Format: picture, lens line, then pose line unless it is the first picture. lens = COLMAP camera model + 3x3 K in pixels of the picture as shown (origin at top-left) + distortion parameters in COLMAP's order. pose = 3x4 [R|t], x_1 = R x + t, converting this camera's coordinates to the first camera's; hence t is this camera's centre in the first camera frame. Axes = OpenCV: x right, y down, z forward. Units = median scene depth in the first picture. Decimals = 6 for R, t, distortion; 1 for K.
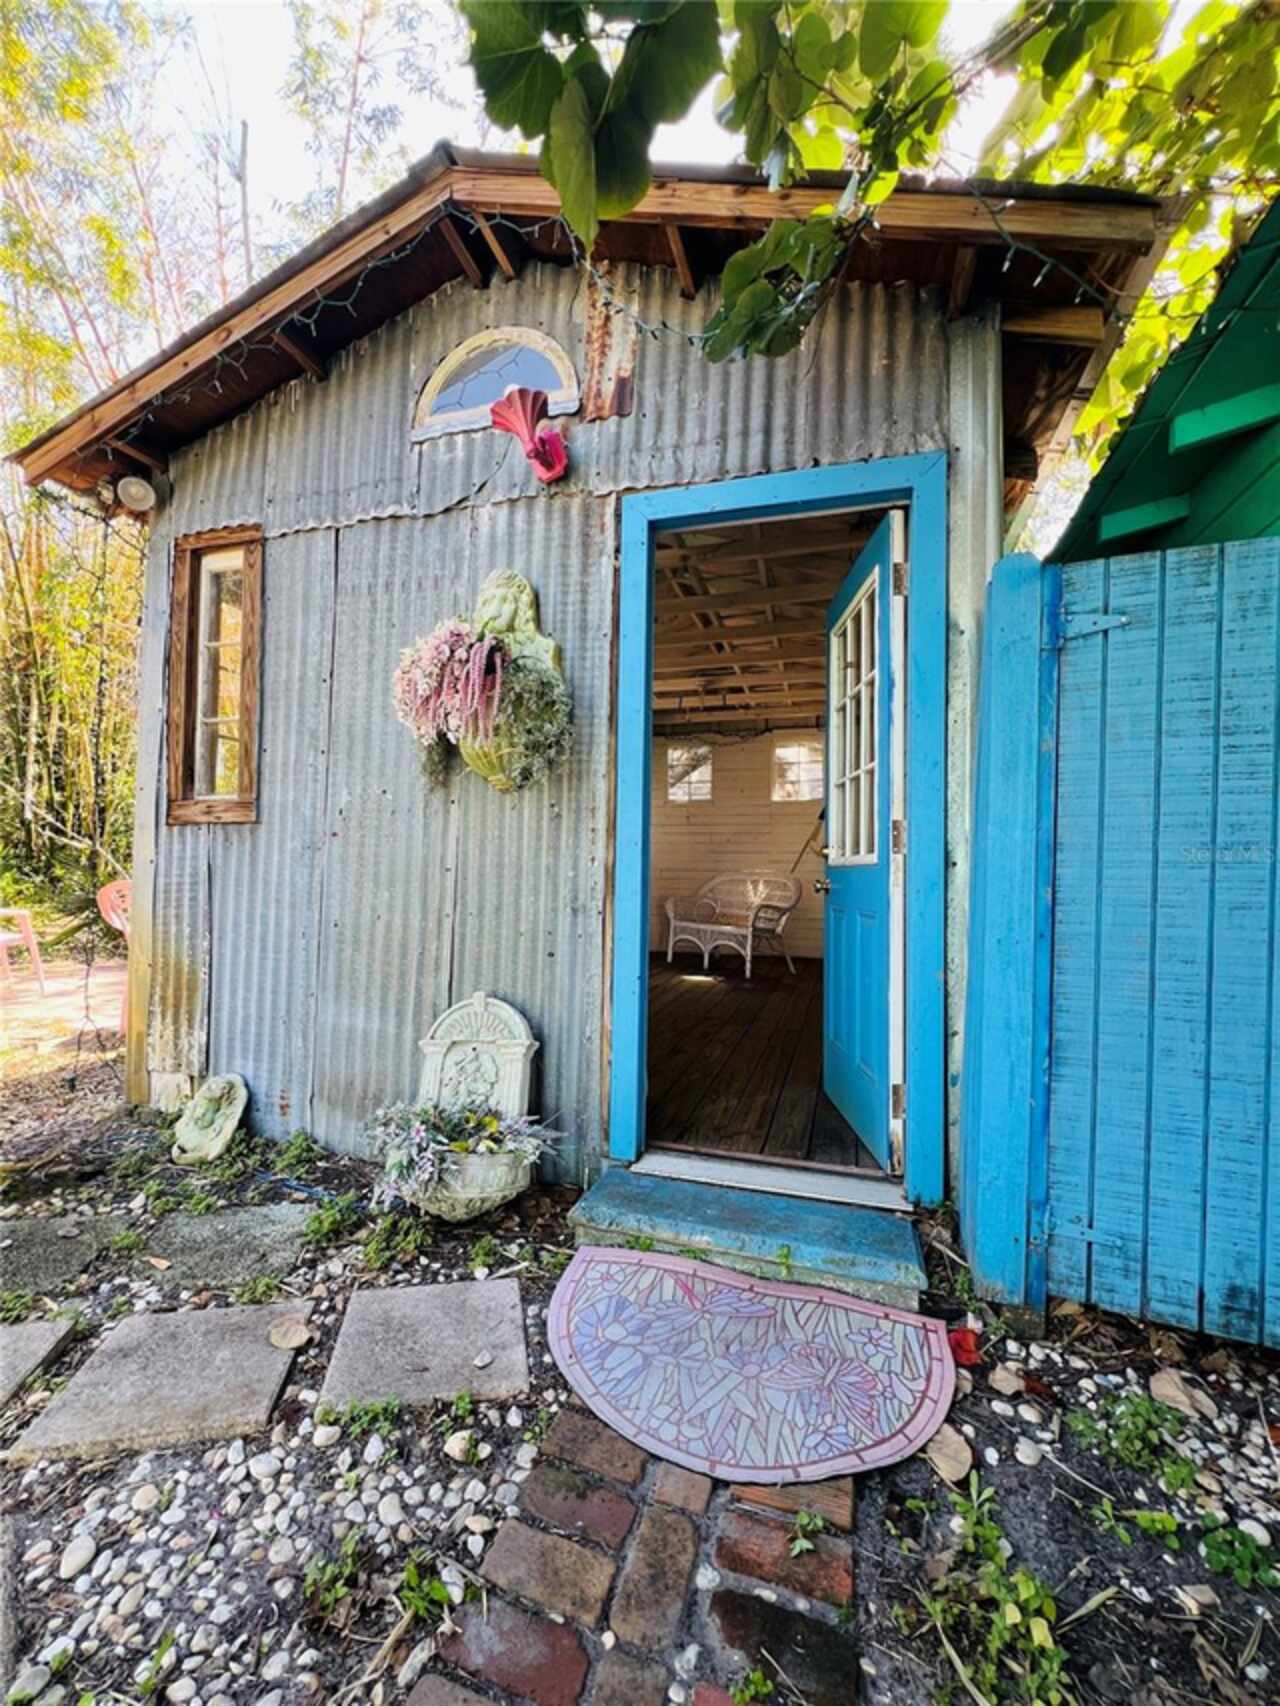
lens RADIAL K [[683.7, 0, 635.1], [0, 683.7, 856.7], [0, 0, 1]] dist [-0.004422, 0.000733]
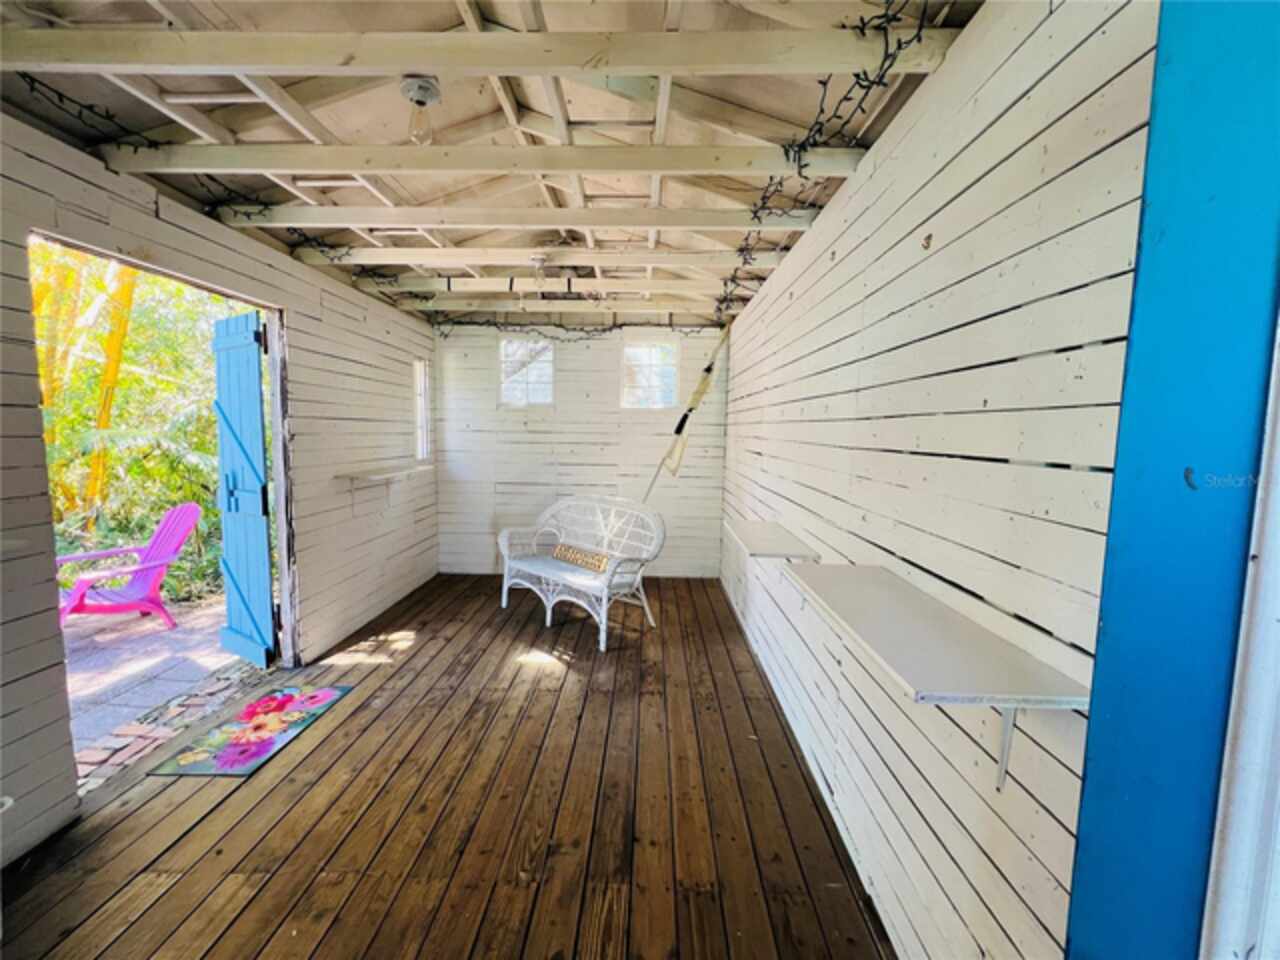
lens RADIAL K [[512.9, 0, 641.8], [0, 512.9, 479.0], [0, 0, 1]] dist [-0.004422, 0.000733]
pose [[0.958745, -0.022148, 0.283404, 0.038948], [-0.013333, 0.992360, 0.122657, -0.081688], [-0.283955, -0.121375, 0.951124, 0.387511]]
